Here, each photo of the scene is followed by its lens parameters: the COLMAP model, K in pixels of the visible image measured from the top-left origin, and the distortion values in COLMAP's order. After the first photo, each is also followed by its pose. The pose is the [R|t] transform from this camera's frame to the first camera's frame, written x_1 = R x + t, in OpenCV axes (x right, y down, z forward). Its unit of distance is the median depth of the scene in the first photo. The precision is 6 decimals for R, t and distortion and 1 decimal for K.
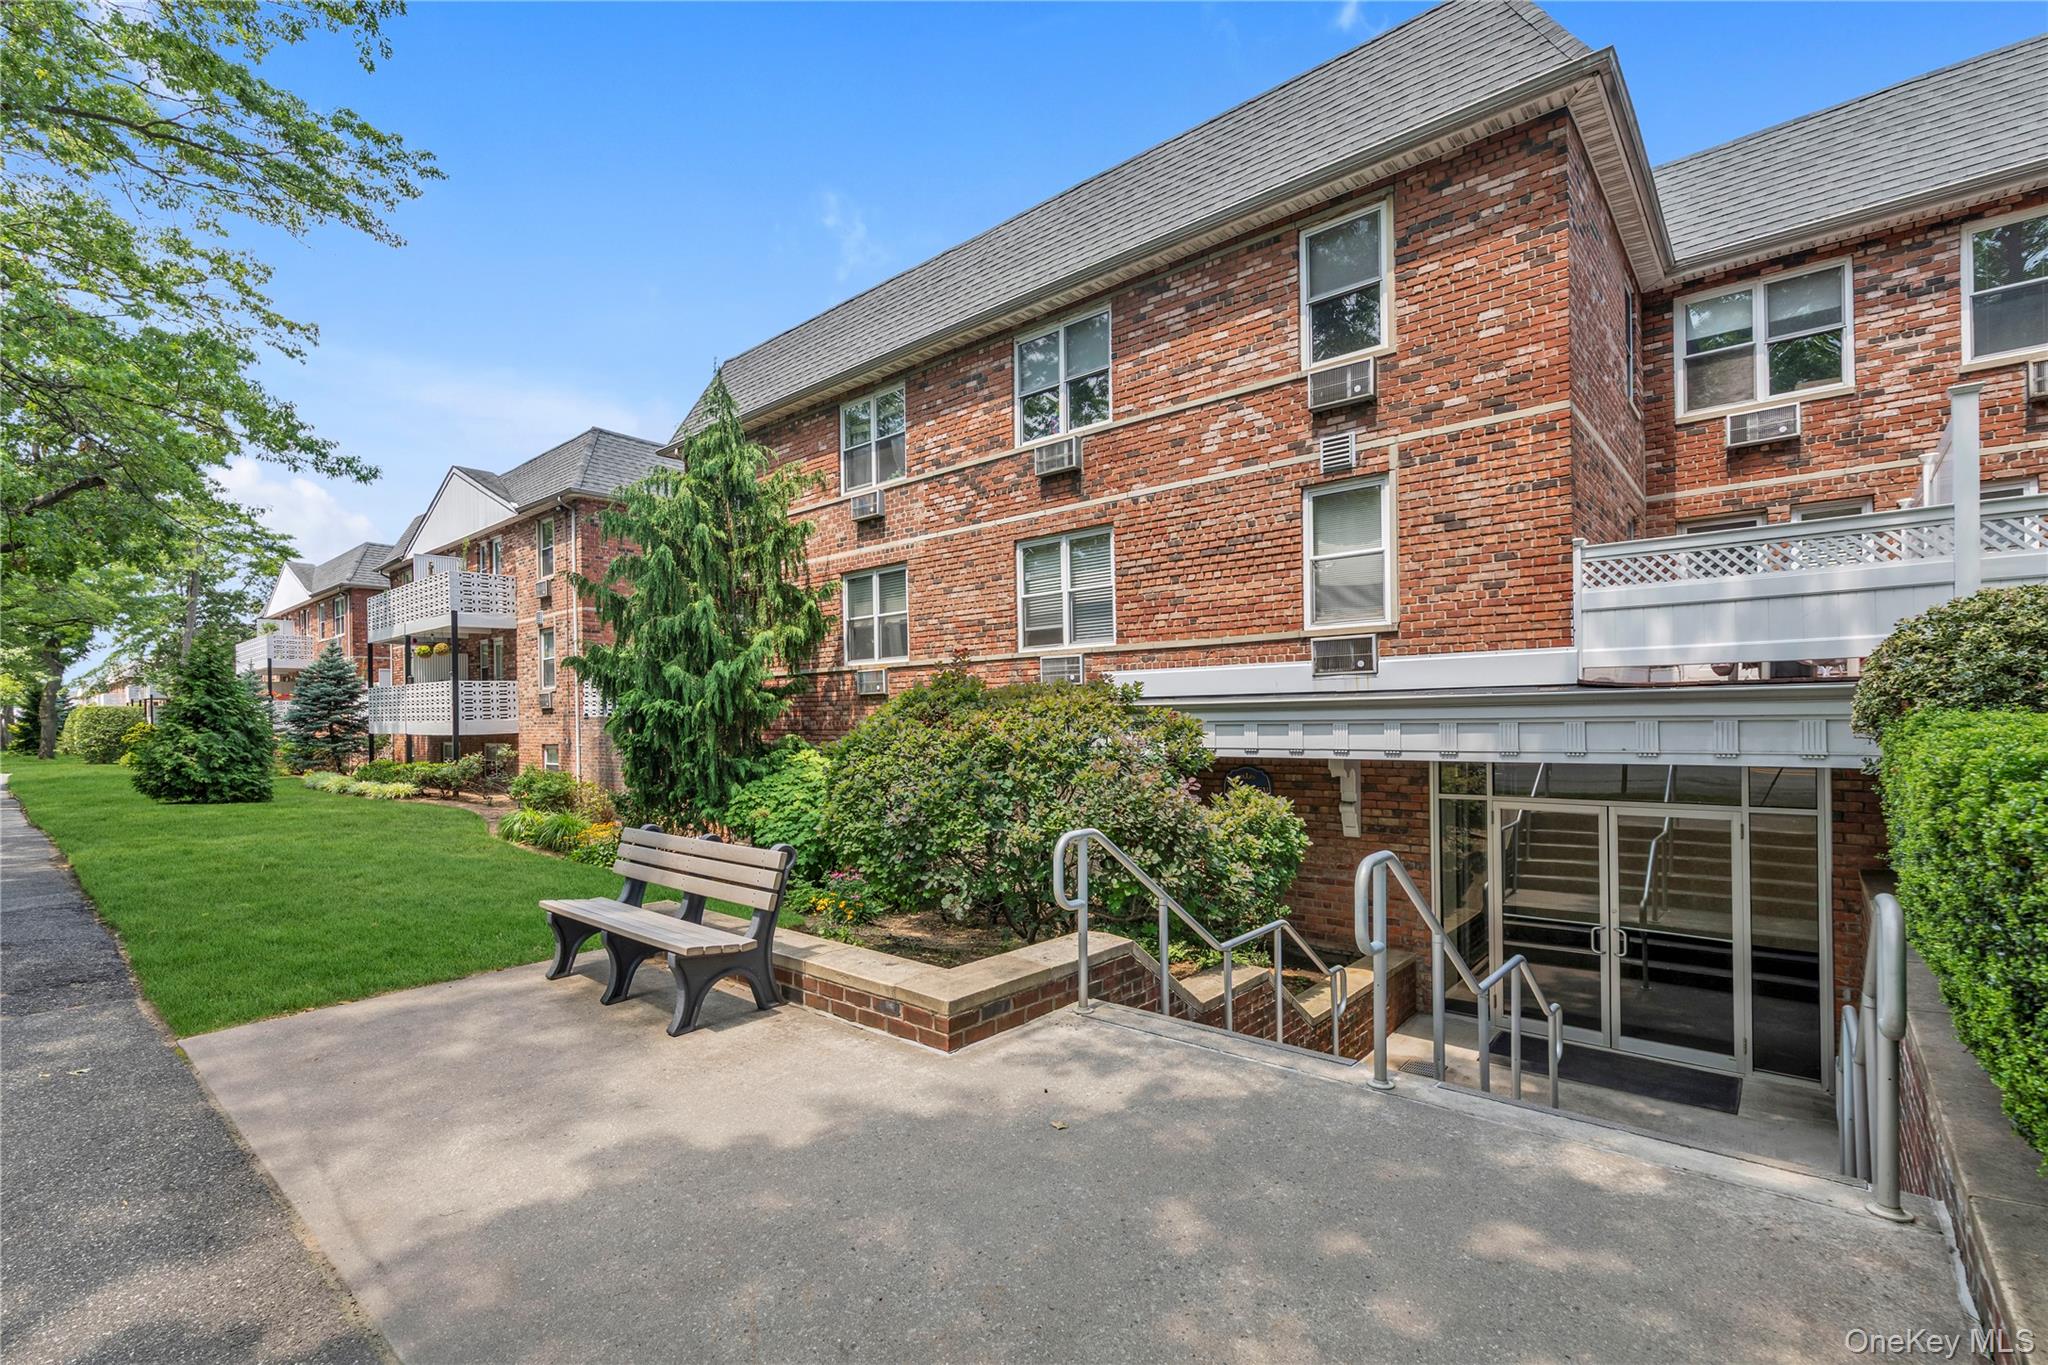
lens RADIAL K [[912.2, 0, 973.2], [0, 912.2, 720.0], [0, 0, 1]] dist [-0.000299, 0.000681]
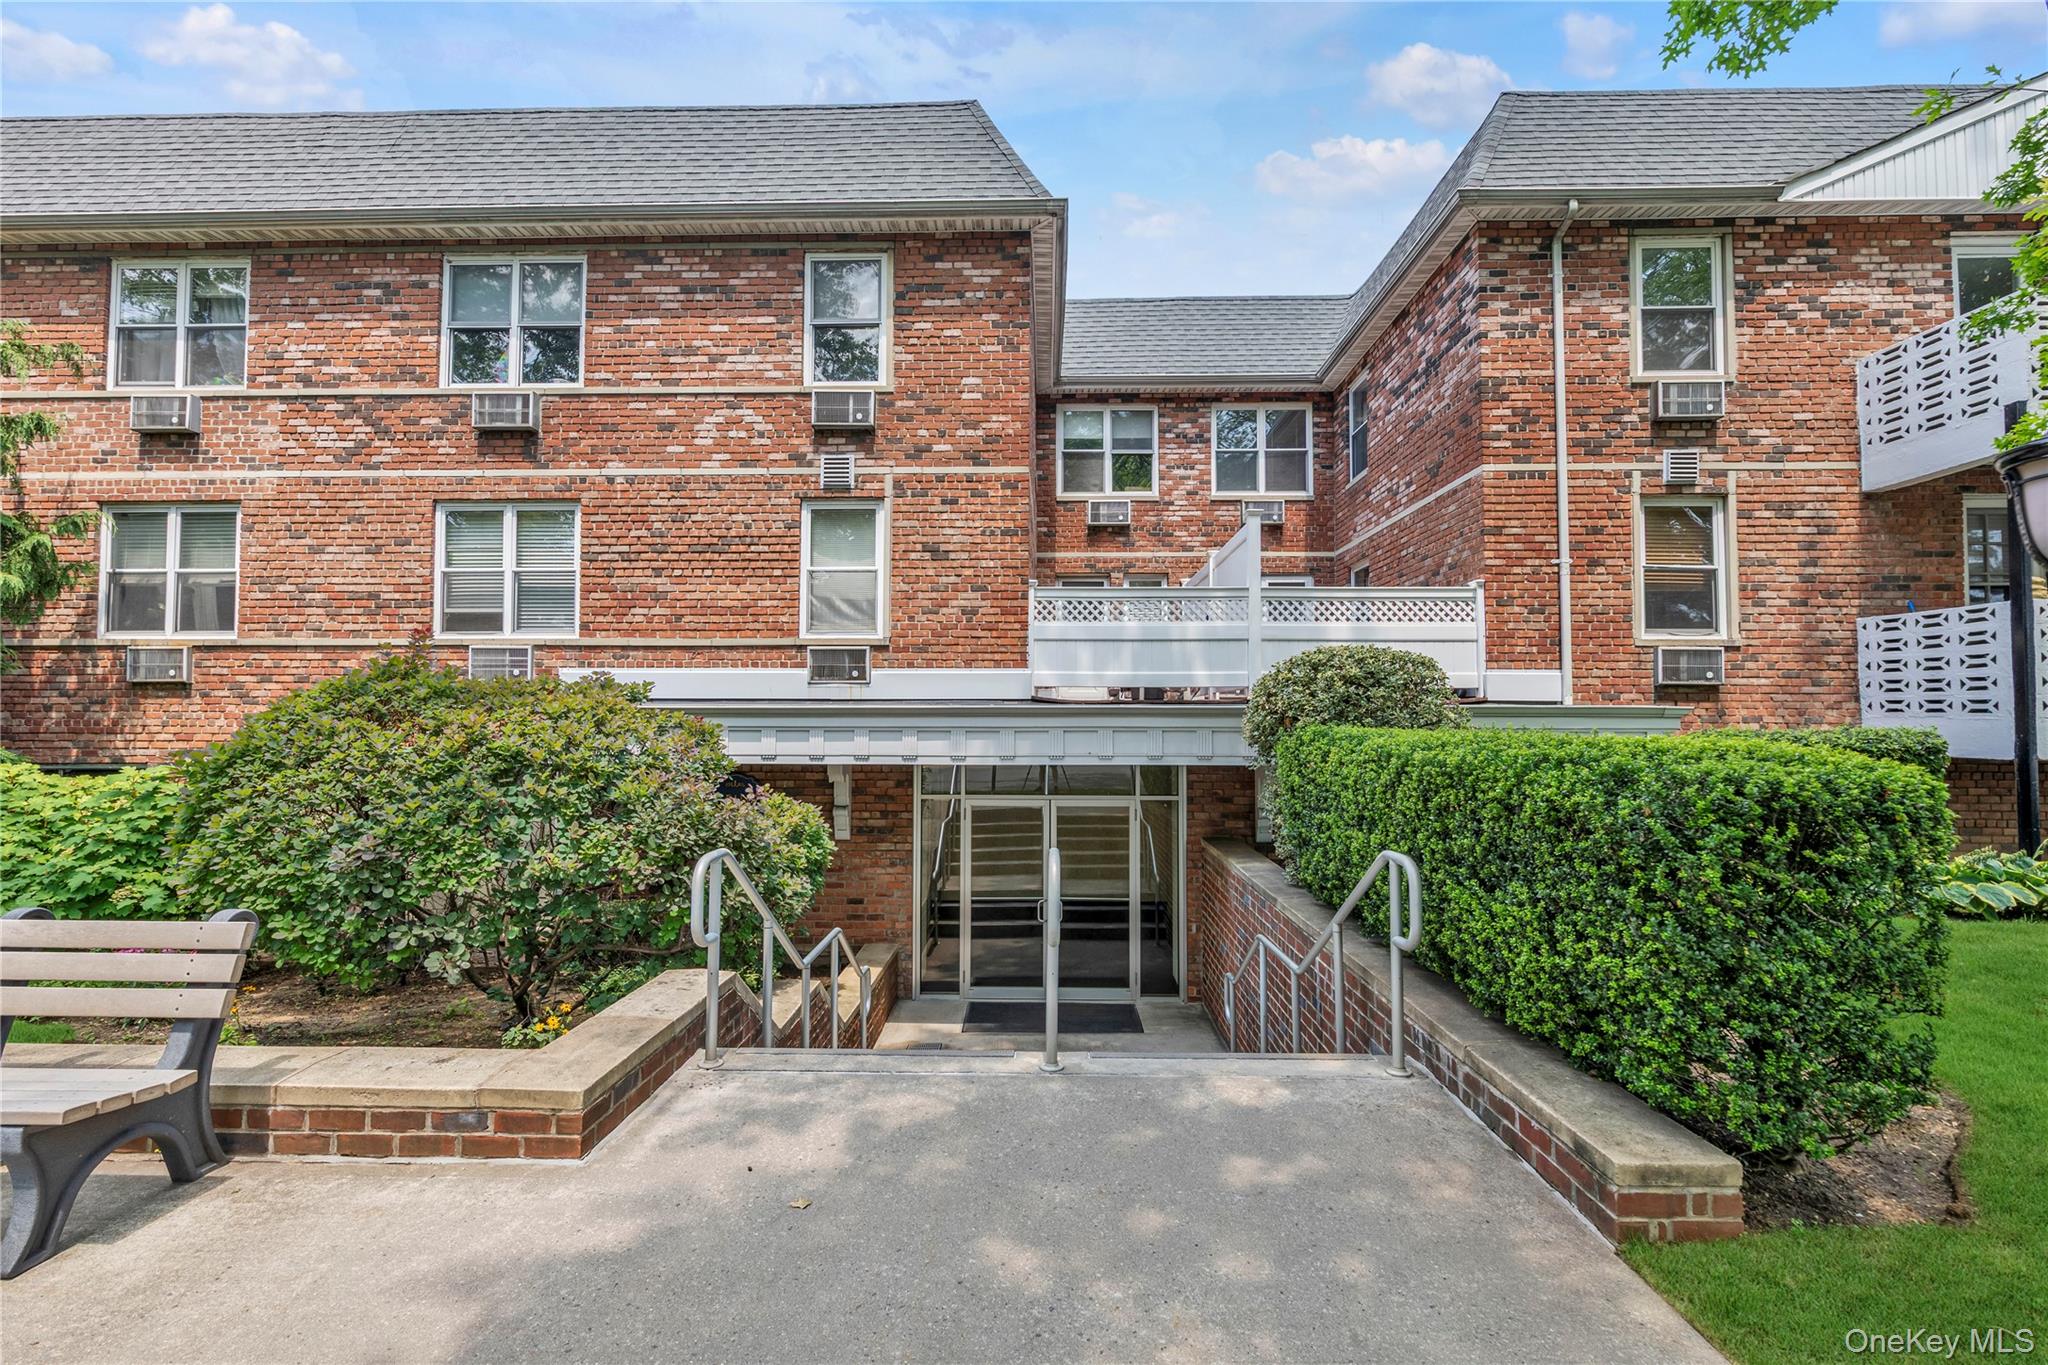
lens RADIAL K [[912.2, 0, 1025.0], [0, 912.2, 686.1], [0, 0, 1]] dist [-0.000299, 0.000681]
pose [[0.755689, 0.040599, 0.653671, -0.124203], [-0.011817, 0.998760, -0.048371, 0.001545], [-0.654824, 0.028829, 0.755231, 0.081606]]
